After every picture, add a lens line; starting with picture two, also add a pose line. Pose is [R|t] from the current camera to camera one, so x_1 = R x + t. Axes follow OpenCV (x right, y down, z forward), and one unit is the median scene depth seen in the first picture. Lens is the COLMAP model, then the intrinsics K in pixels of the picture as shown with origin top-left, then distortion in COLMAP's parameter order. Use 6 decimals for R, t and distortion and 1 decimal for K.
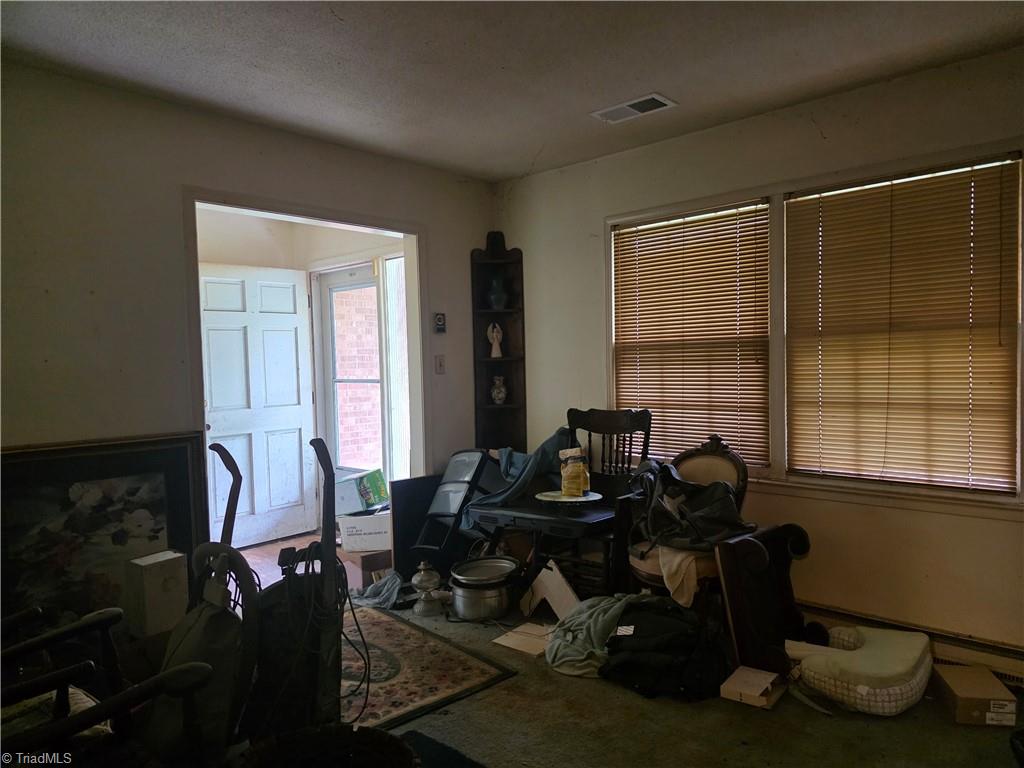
lens RADIAL K [[693.7, 0, 513.6], [0, 693.7, 384.2], [0, 0, 1]] dist [0.005545, -0.007842]
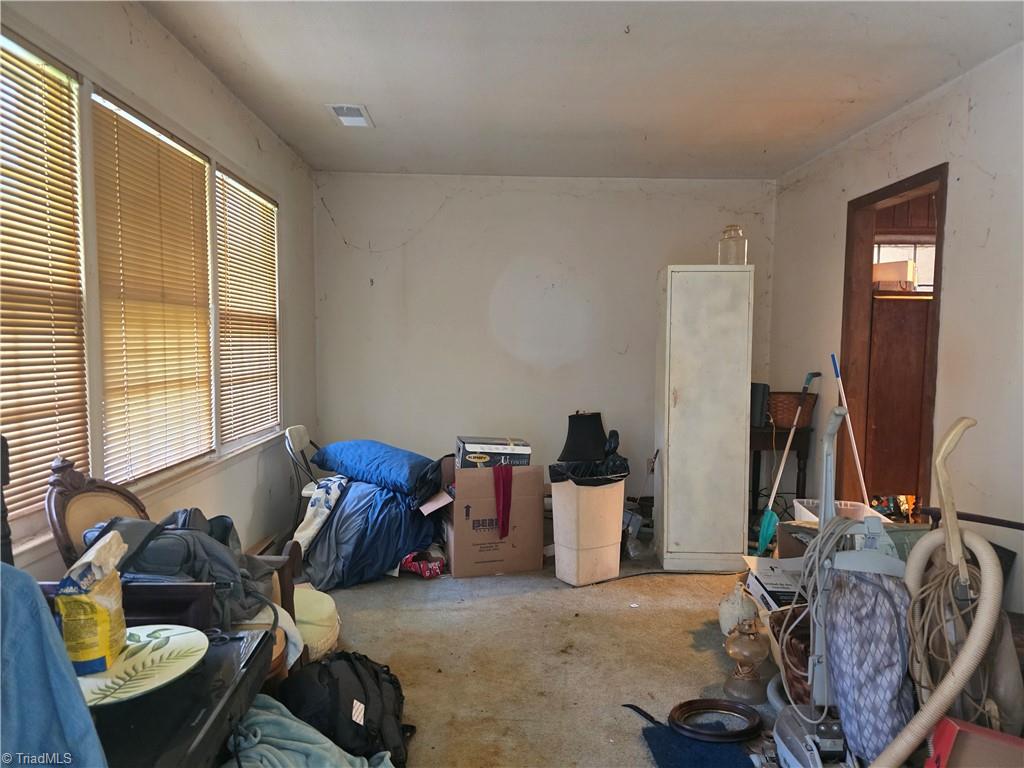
lens RADIAL K [[693.7, 0, 513.0], [0, 693.7, 387.4], [0, 0, 1]] dist [0.005545, -0.007842]
pose [[-0.711085, -0.025100, 0.702658, -0.380007], [0.035491, 0.996807, 0.071524, -0.012807], [-0.702210, 0.075797, -0.707924, 1.202035]]
